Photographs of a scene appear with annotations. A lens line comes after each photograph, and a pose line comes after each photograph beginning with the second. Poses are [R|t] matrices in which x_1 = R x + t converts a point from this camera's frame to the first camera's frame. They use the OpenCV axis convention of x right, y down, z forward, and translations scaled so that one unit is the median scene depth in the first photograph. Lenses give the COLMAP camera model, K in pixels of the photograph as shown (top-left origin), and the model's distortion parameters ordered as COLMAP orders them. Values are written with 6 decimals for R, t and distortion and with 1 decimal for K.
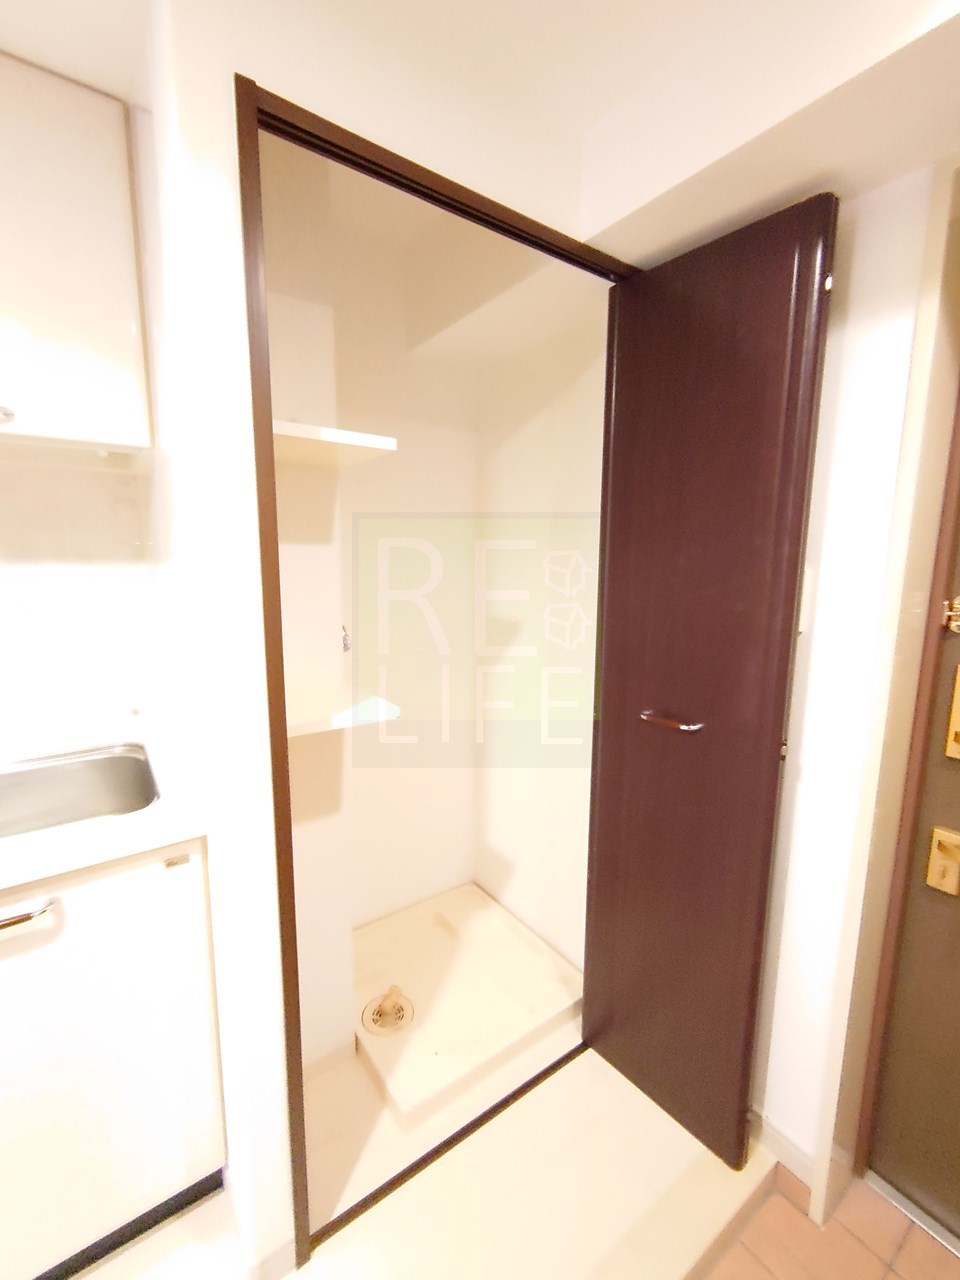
lens RADIAL K [[553.6, 0, 475.9], [0, 553.6, 638.0], [0, 0, 1]] dist [0.002142, -0.000347]
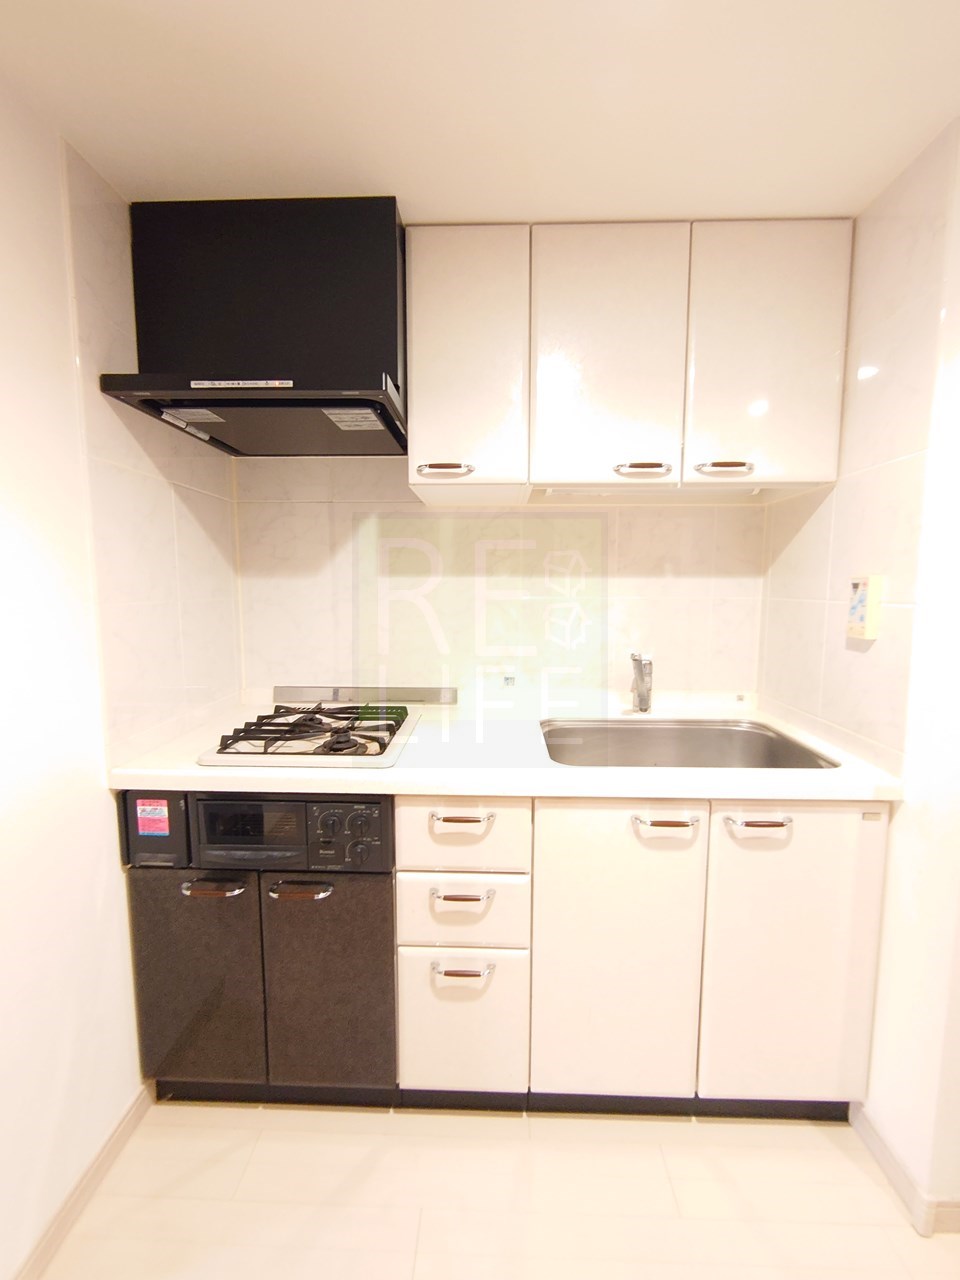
lens RADIAL K [[553.6, 0, 480.0], [0, 553.6, 644.3], [0, 0, 1]] dist [0.002142, -0.000347]
pose [[0.799793, 0.053433, -0.597893, -0.507377], [-0.079528, 0.996682, -0.017311, 0.115868], [0.594984, 0.061394, 0.801389, -0.491536]]
